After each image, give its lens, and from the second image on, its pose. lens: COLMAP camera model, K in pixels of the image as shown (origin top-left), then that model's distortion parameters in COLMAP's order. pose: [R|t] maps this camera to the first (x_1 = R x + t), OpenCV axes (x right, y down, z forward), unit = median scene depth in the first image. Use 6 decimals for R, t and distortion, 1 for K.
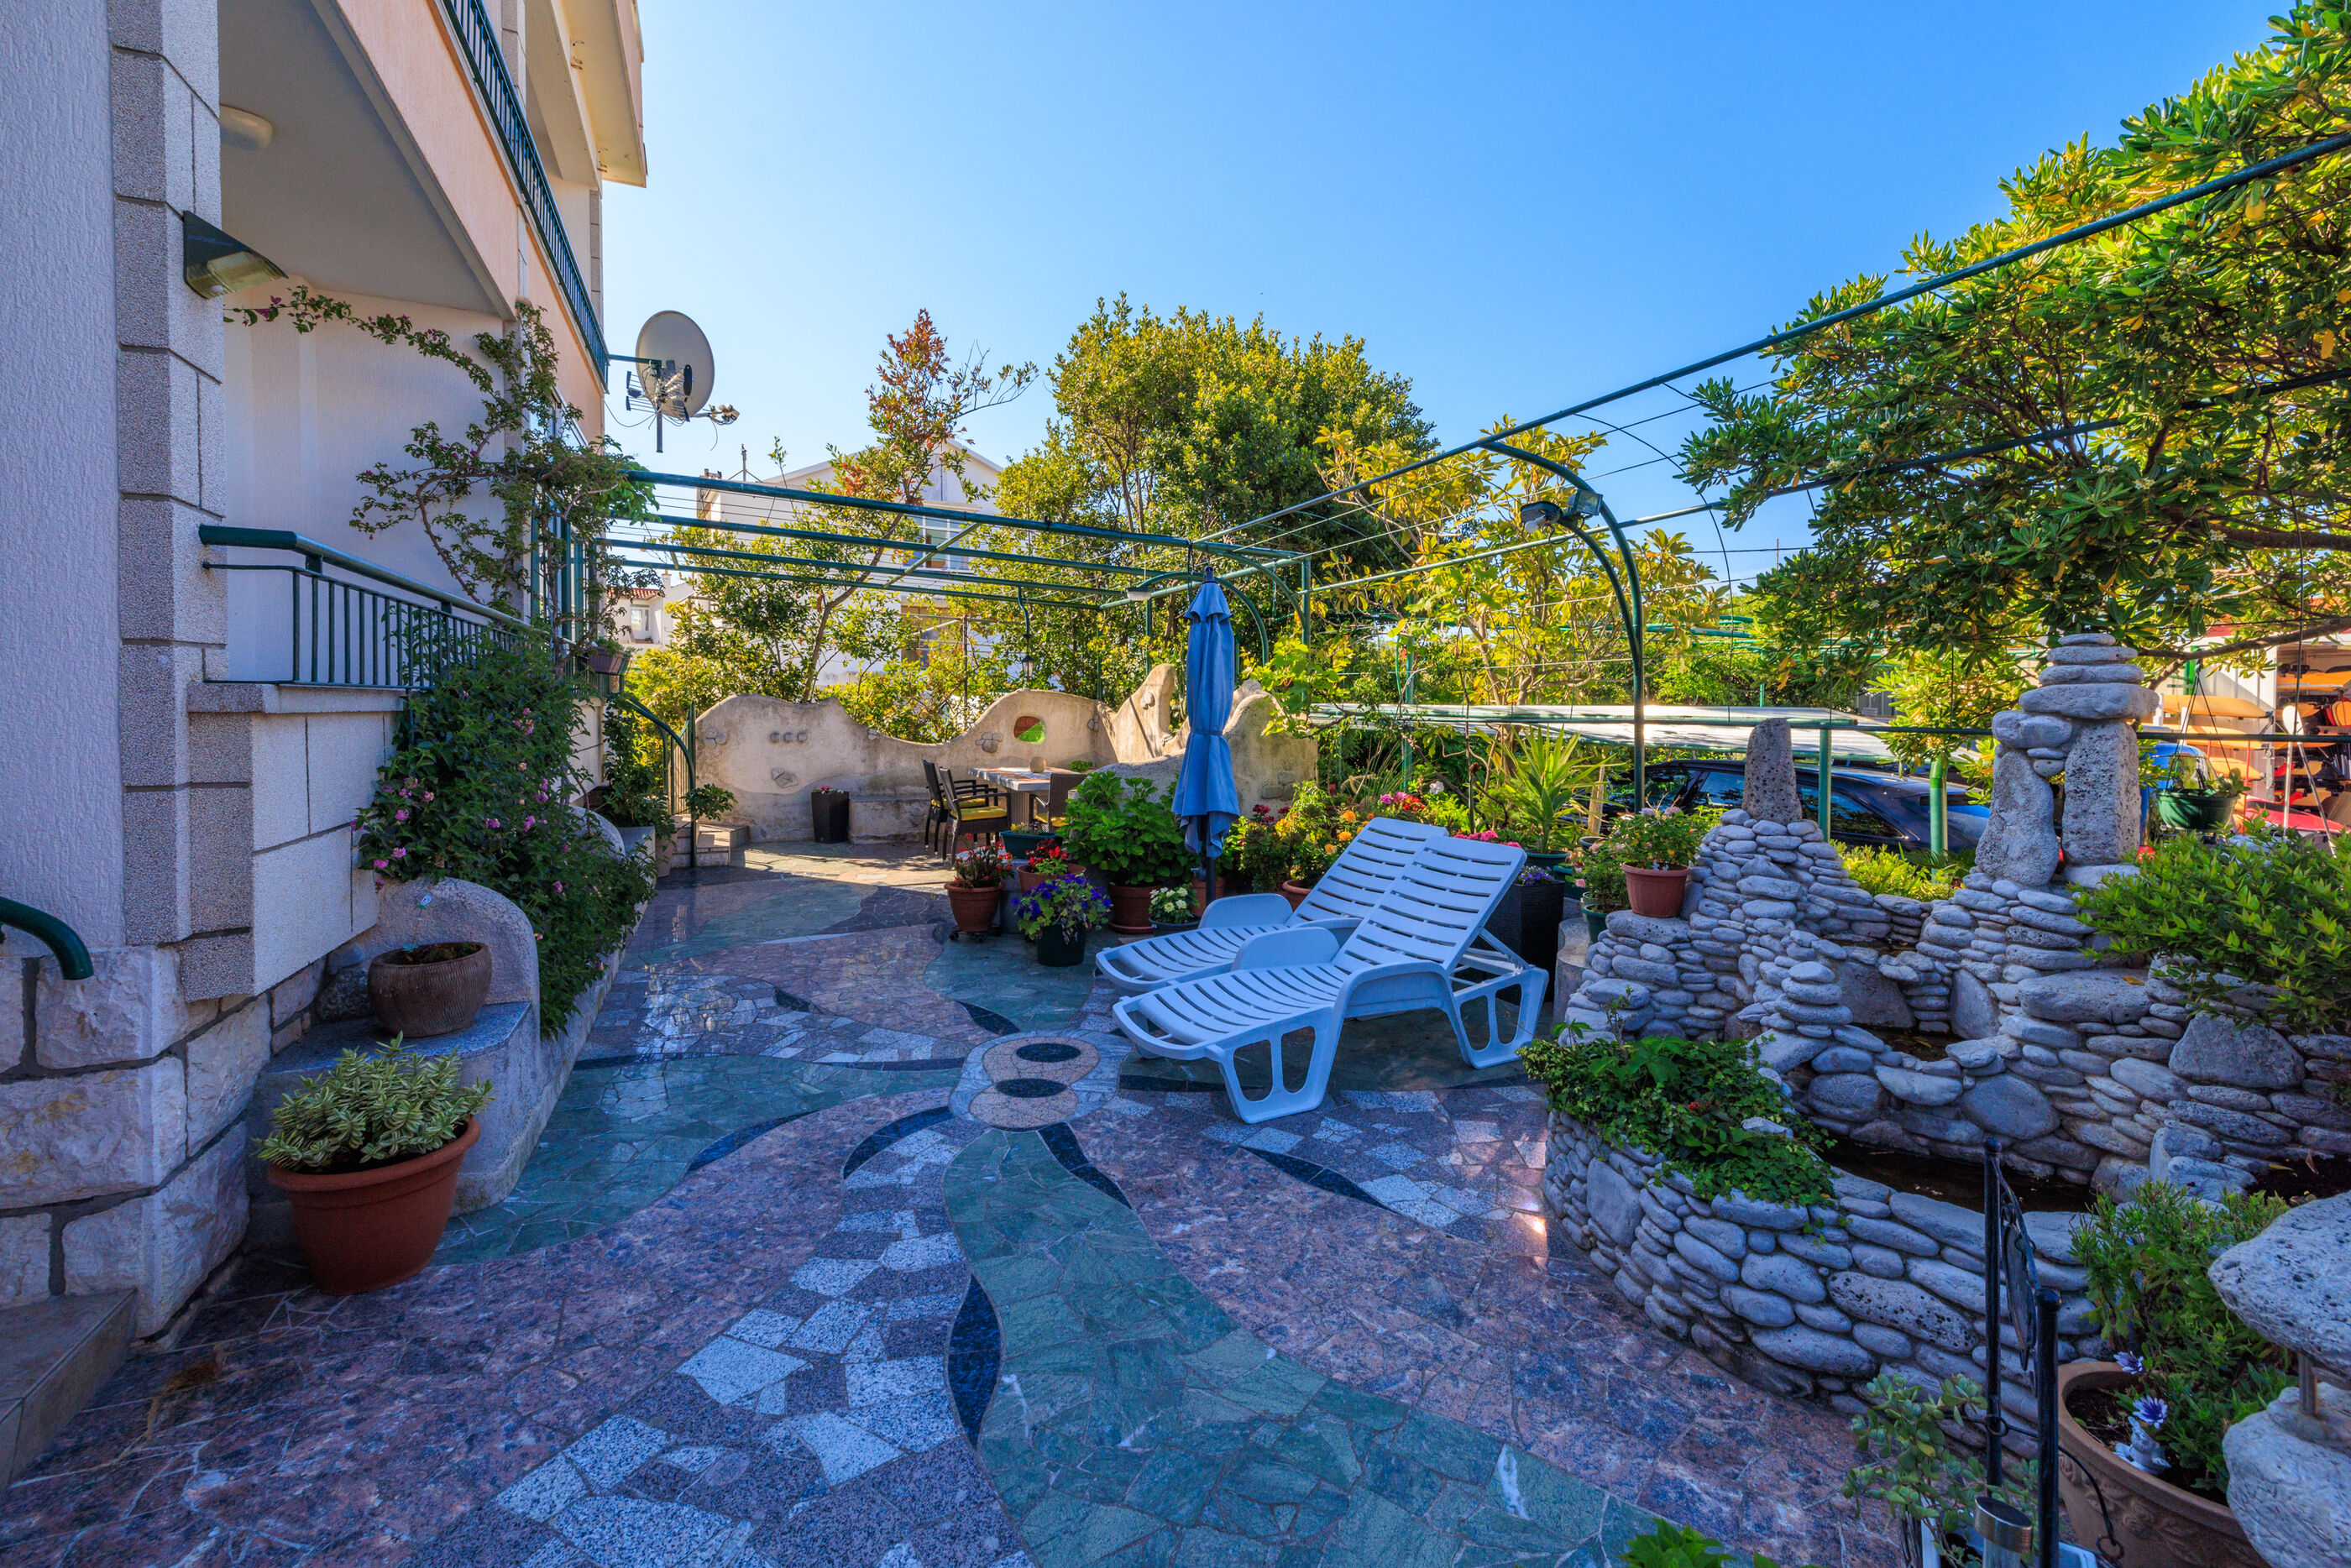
lens RADIAL K [[1009.5, 0, 1181.1], [0, 1009.5, 717.3], [0, 0, 1]] dist [0.000947, -0.000046]
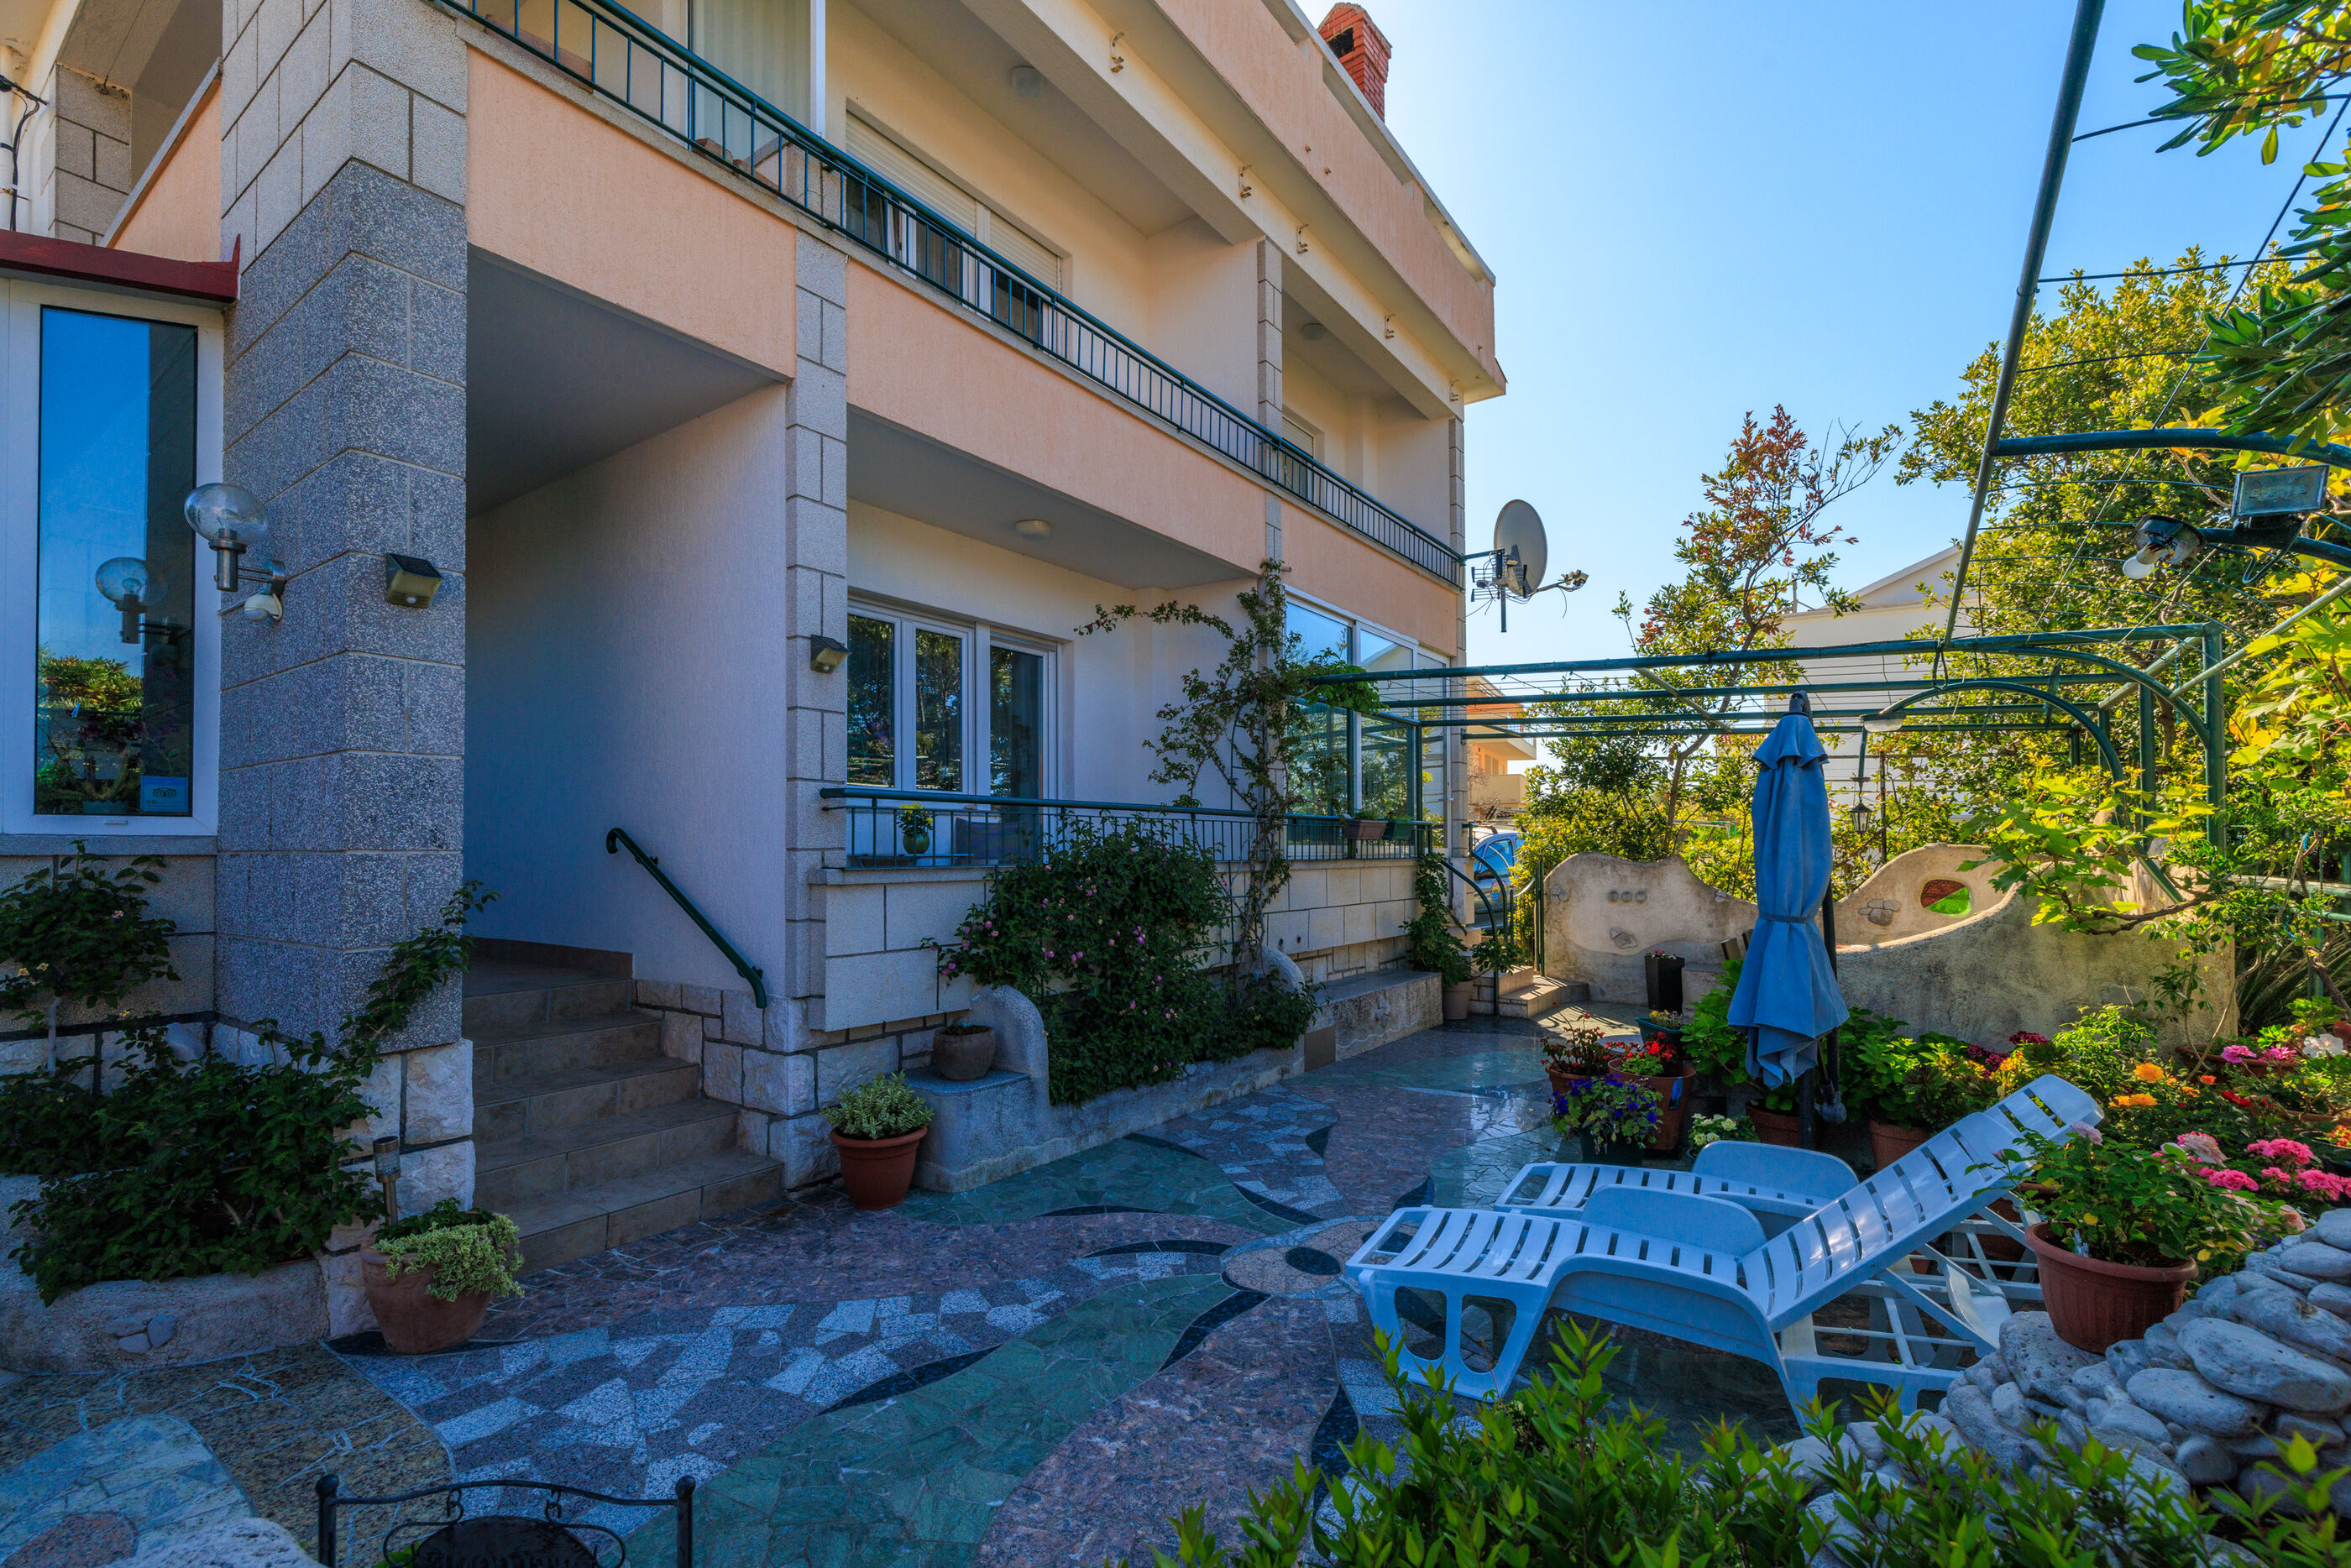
lens RADIAL K [[1025.5, 0, 1177.2], [0, 1025.5, 834.6], [0, 0, 1]] dist [0.000238, 0.000133]
pose [[0.505893, -0.016496, -0.862438, 0.756025], [-0.007942, 0.999686, -0.023780, -0.039629], [0.862559, 0.018880, 0.505603, 0.395874]]
